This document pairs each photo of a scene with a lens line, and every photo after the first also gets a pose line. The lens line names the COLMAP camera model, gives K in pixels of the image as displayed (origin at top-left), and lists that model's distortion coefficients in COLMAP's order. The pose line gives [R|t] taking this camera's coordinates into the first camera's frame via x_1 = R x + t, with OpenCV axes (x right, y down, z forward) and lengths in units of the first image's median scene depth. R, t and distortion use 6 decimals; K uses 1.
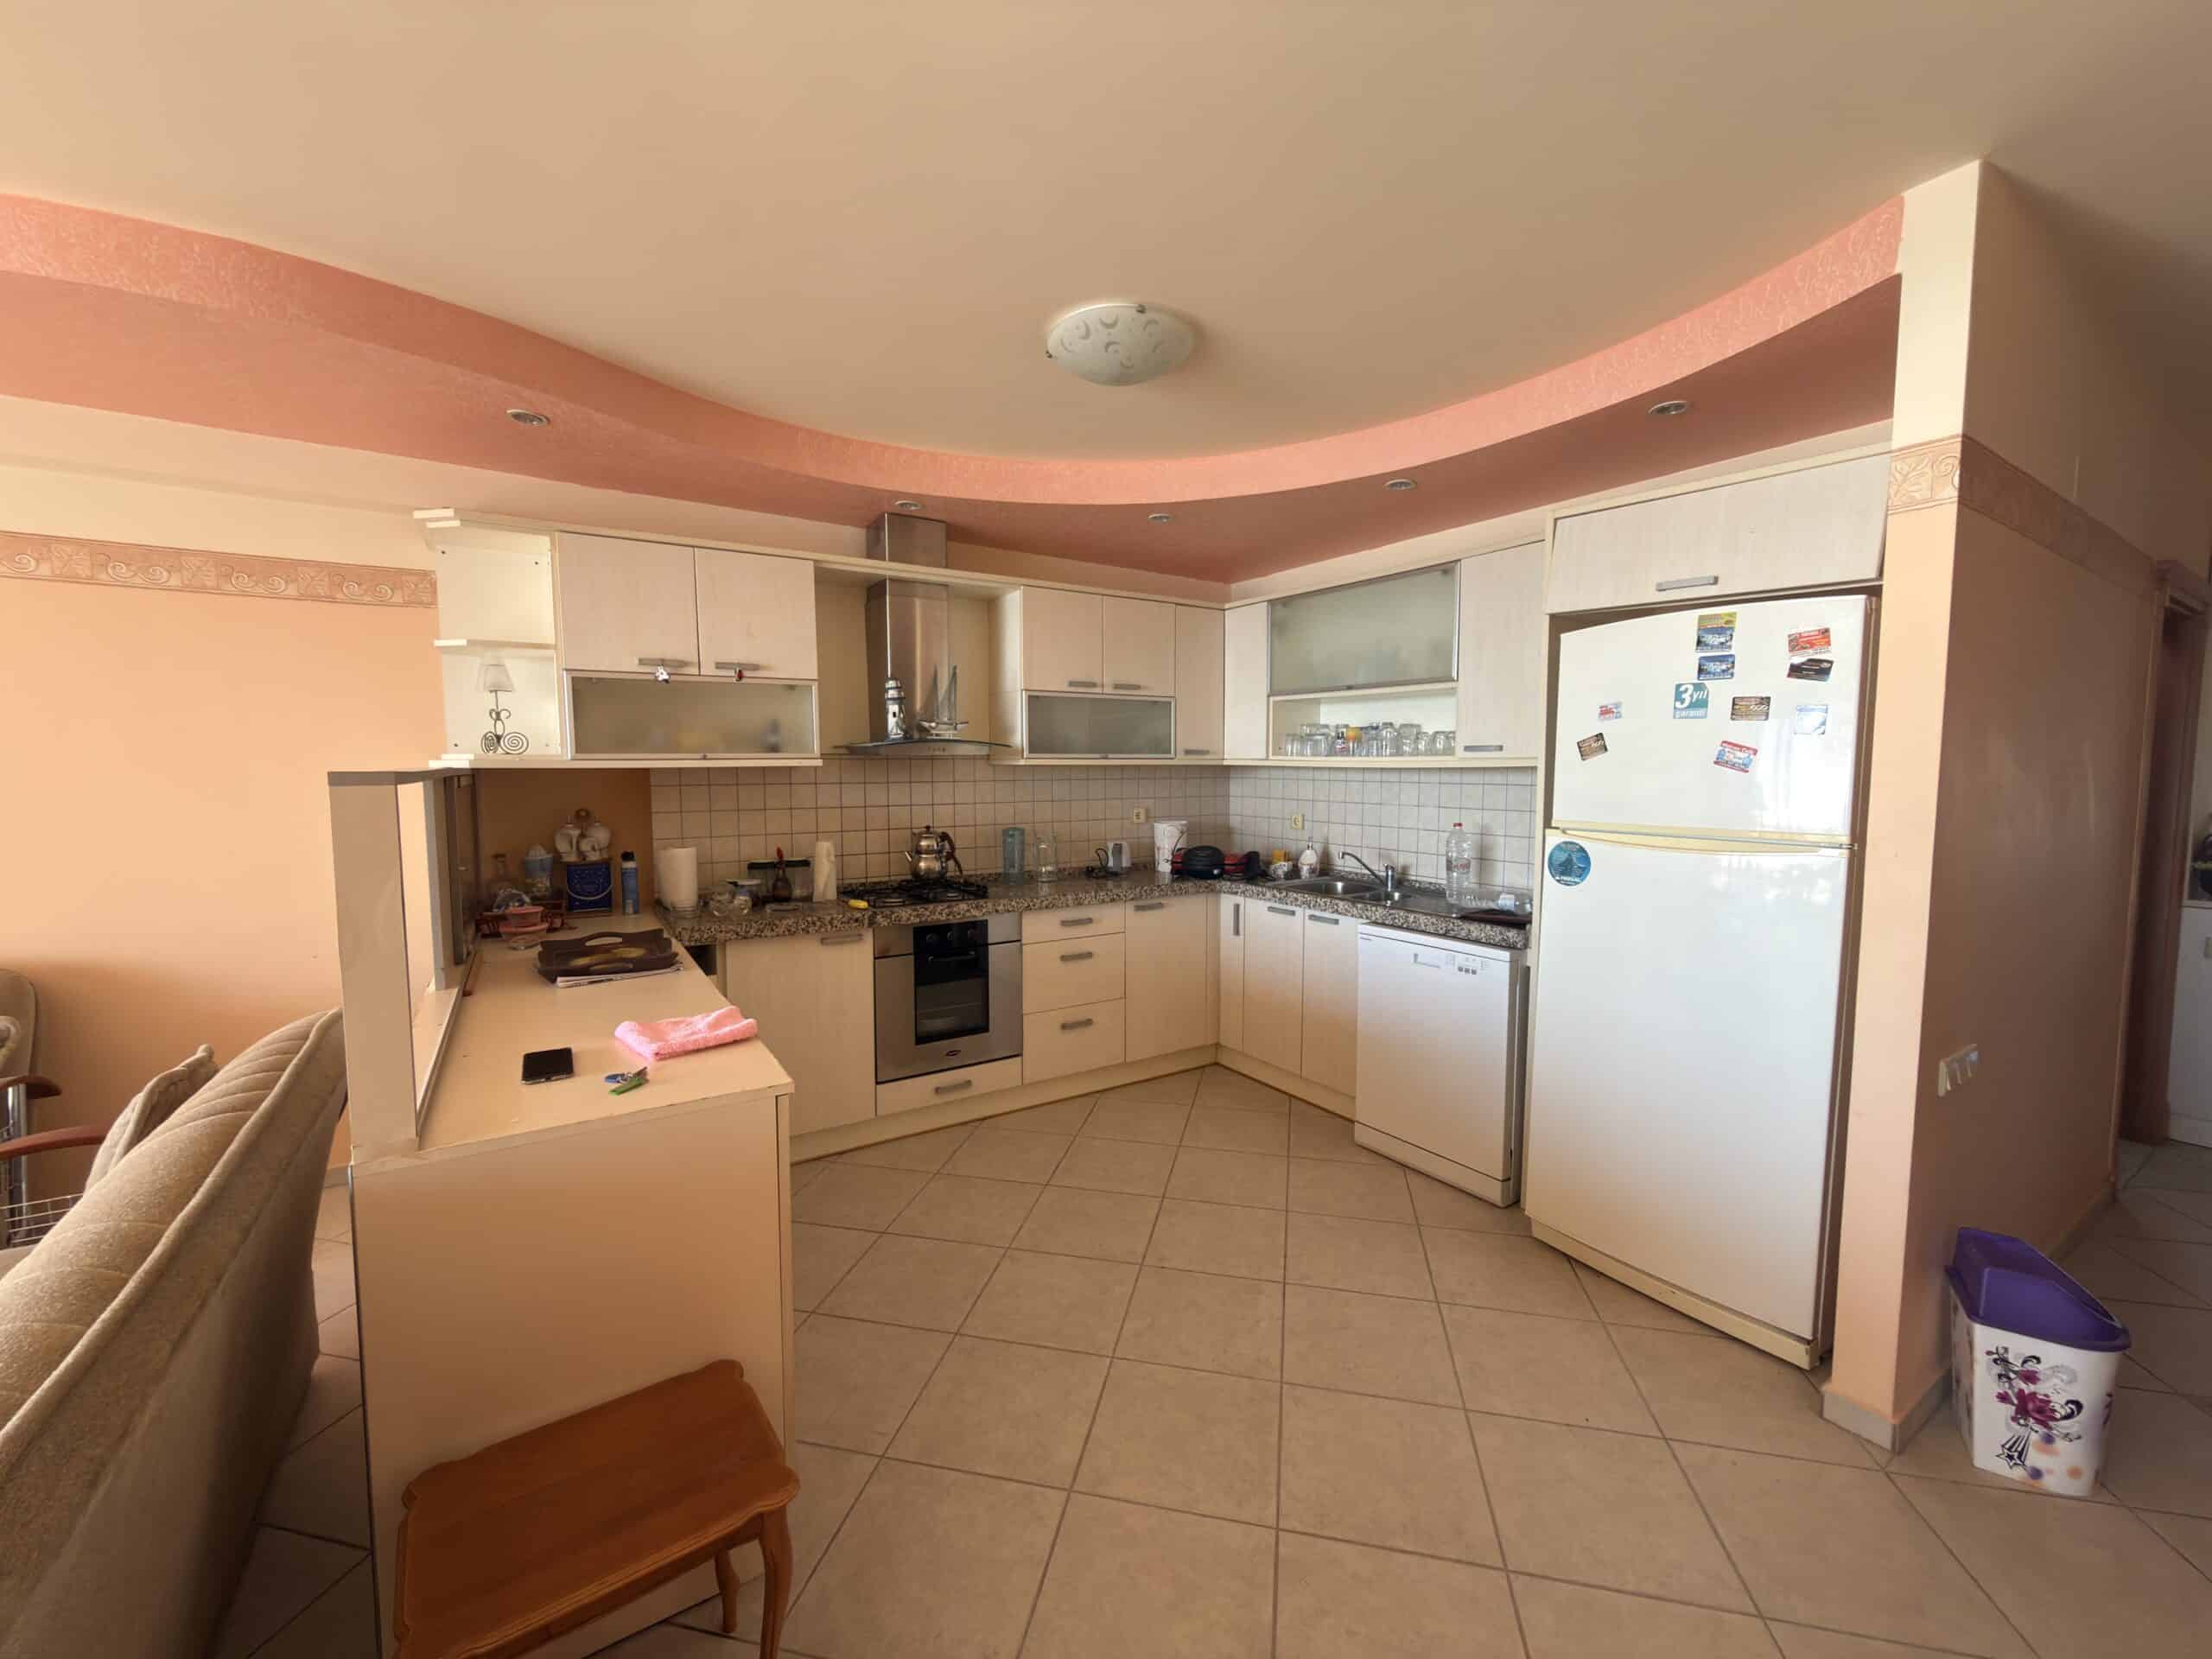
lens RADIAL K [[877.6, 0, 1109.3], [0, 877.6, 829.8], [0, 0, 1]] dist [-0.000691, 0.000331]
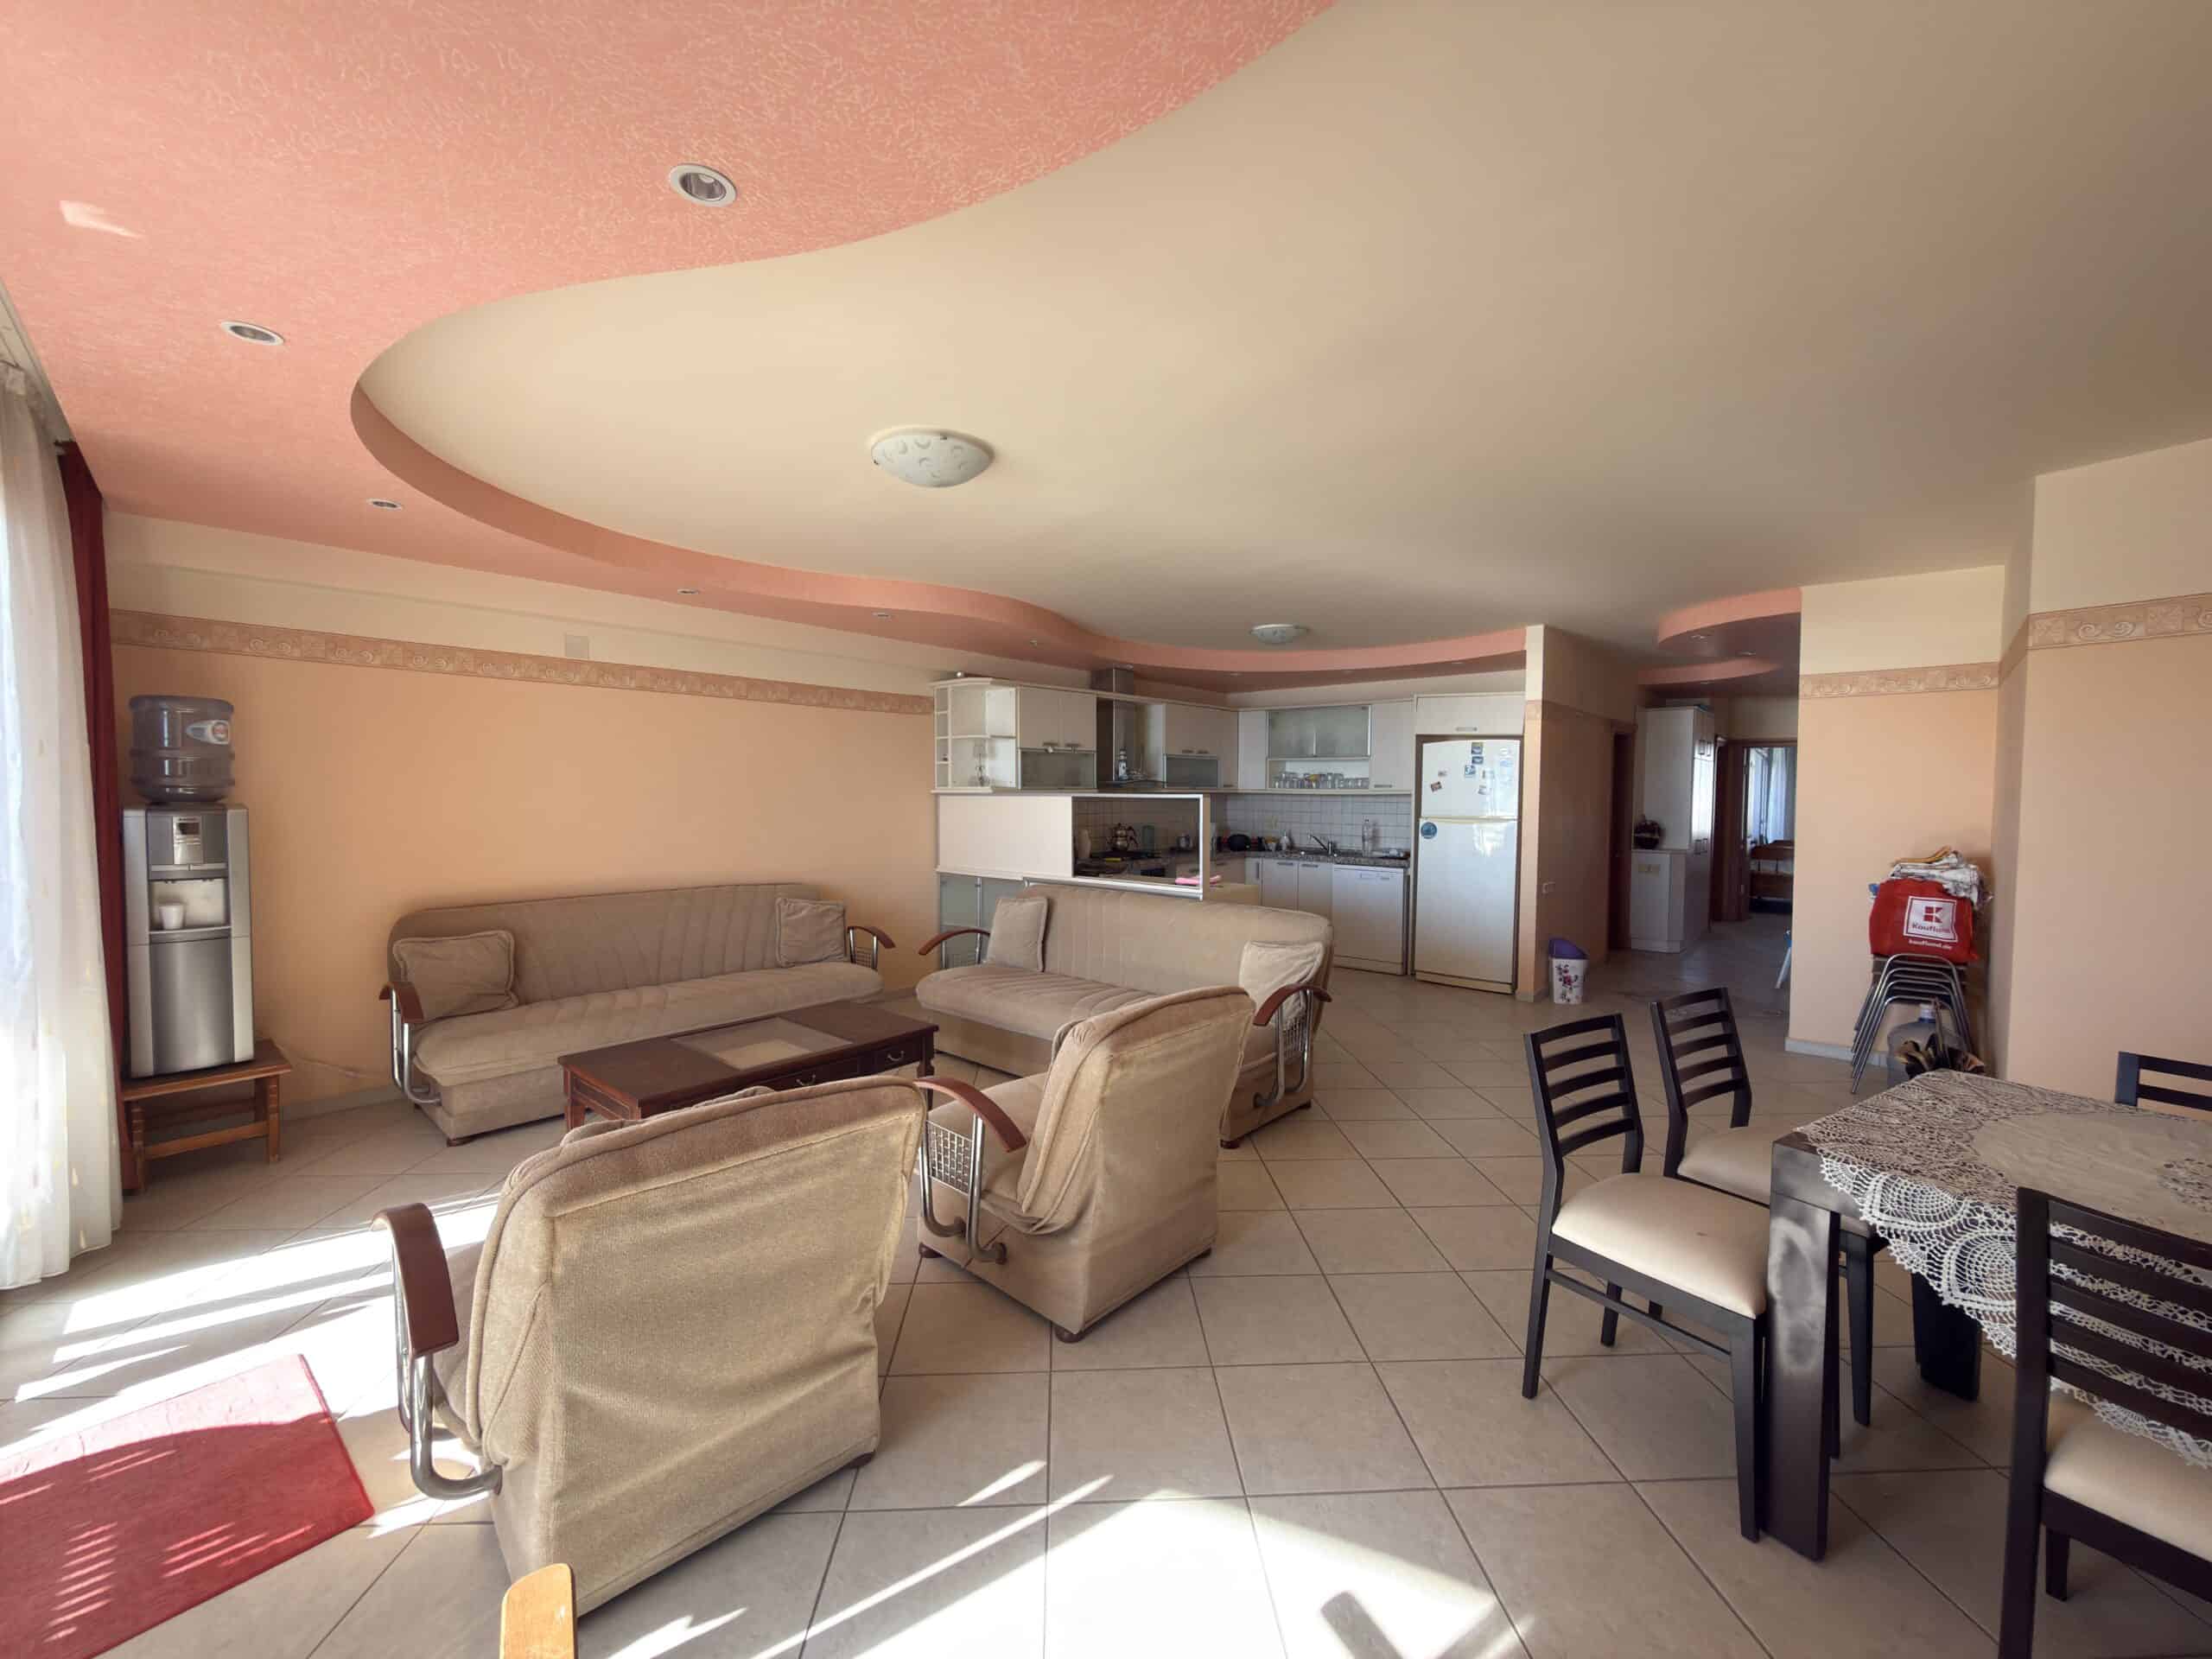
lens RADIAL K [[877.6, 0, 1109.3], [0, 877.6, 829.8], [0, 0, 1]] dist [-0.000691, 0.000331]
pose [[0.964395, -0.007355, 0.264363, -0.853422], [0.015253, 0.999496, -0.027836, 0.073350], [-0.264025, 0.030877, 0.964021, -1.002704]]
